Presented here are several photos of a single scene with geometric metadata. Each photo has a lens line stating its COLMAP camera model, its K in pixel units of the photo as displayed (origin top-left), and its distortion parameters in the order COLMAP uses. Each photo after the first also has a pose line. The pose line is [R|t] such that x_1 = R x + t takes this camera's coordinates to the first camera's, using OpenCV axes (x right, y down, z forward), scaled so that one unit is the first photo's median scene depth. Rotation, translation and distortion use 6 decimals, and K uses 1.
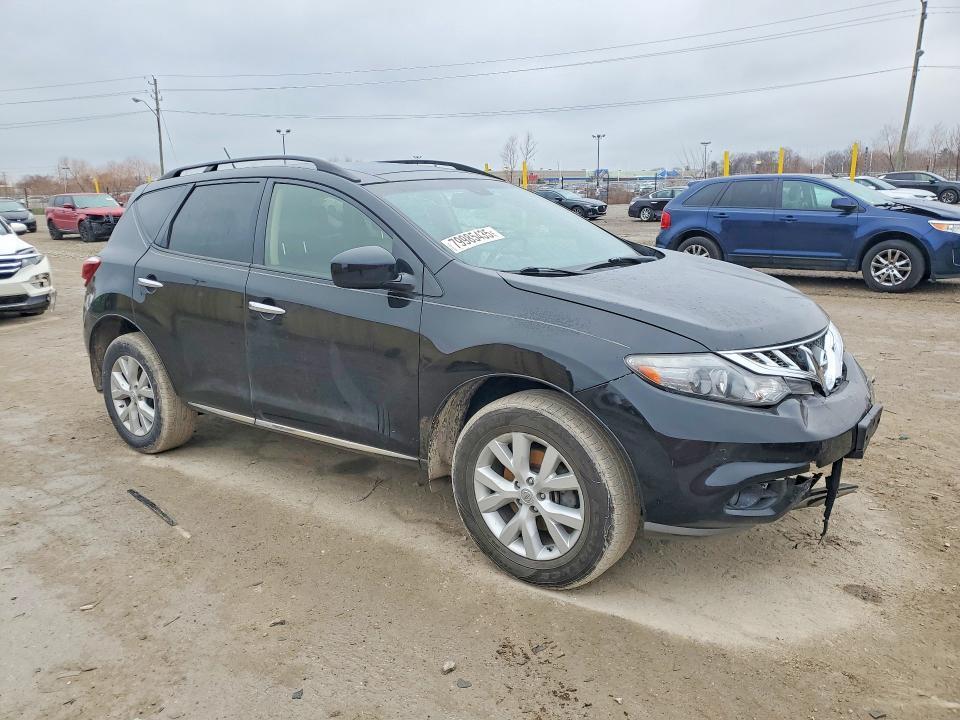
lens RADIAL K [[777.3, 0, 480.0], [0, 777.3, 360.0], [0, 0, 1]] dist [-0.004357, -0.003788]
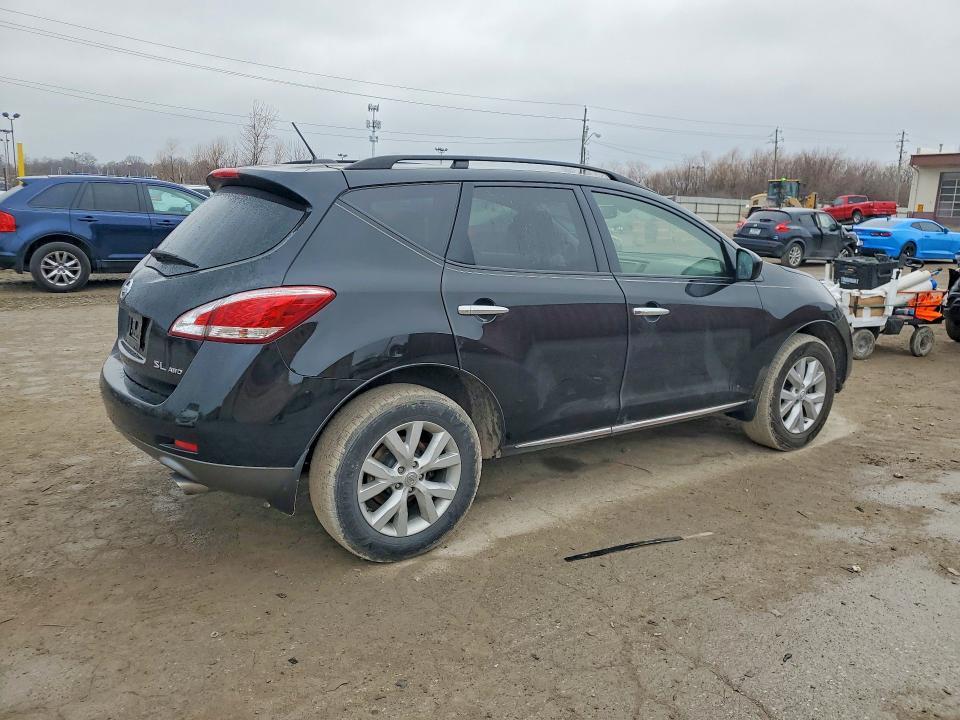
lens RADIAL K [[702.5, 0, 480.0], [0, 702.5, 360.0], [0, 0, 1]] dist [-0.000890, -0.002019]
pose [[0.367993, -0.175930, 0.913033, -0.760390], [0.163184, 0.978917, 0.122854, -0.096445], [-0.915397, 0.103782, 0.388943, 0.516095]]
